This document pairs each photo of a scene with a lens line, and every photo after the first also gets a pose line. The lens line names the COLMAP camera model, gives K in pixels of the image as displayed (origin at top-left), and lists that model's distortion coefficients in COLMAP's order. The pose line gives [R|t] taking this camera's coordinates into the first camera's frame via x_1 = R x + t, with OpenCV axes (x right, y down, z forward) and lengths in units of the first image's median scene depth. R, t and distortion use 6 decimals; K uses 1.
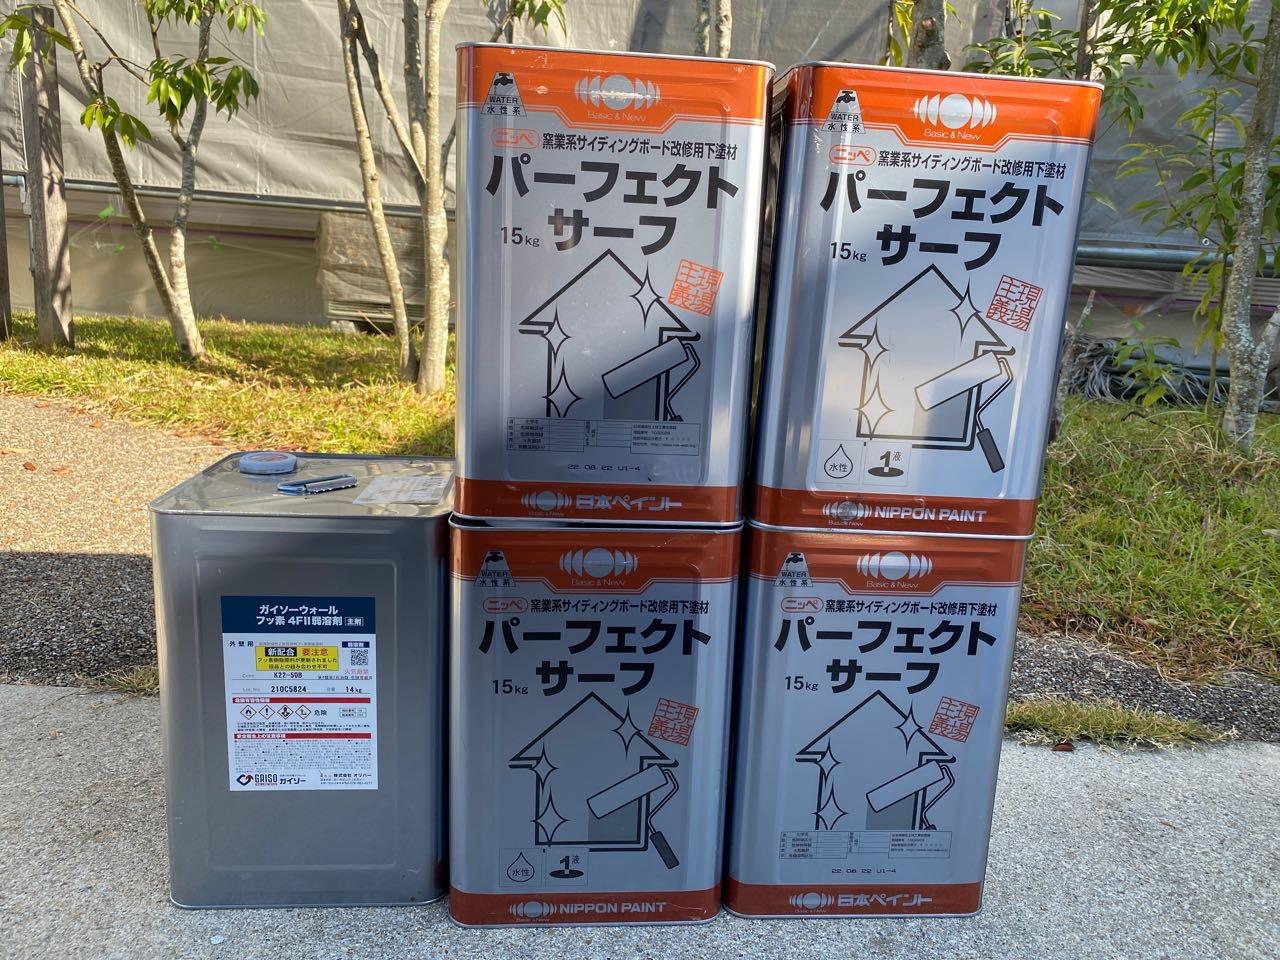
lens RADIAL K [[977.6, 0, 643.6], [0, 977.6, 470.0], [0, 0, 1]] dist [0.070577, -0.106133]
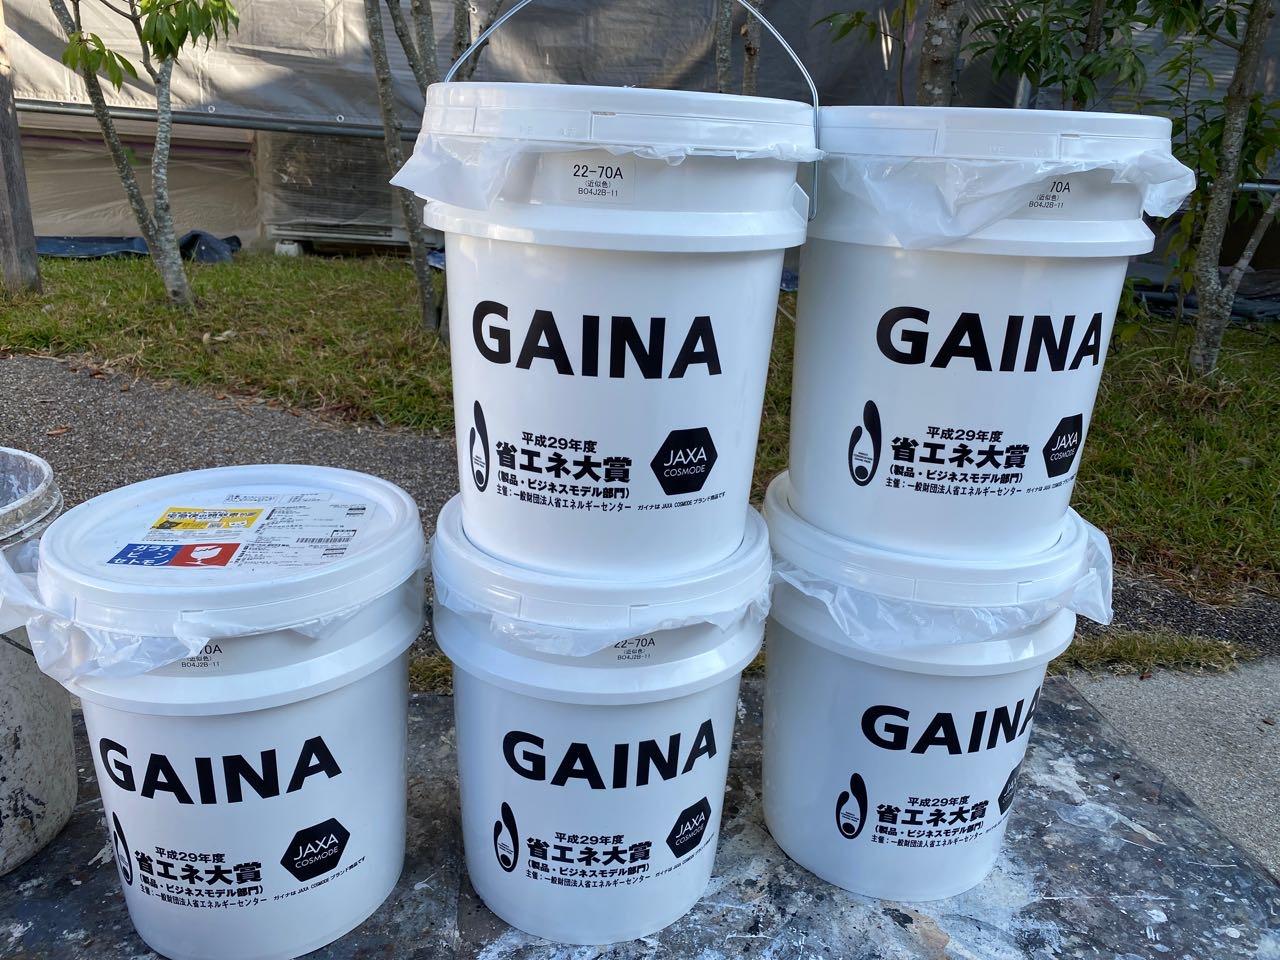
lens RADIAL K [[977.6, 0, 638.0], [0, 977.6, 485.1], [0, 0, 1]] dist [0.070577, -0.106133]
pose [[0.990268, -0.049196, 0.130187, -0.200824], [0.030509, 0.989421, 0.141826, -0.083570], [-0.135787, -0.136473, 0.981294, -0.048194]]
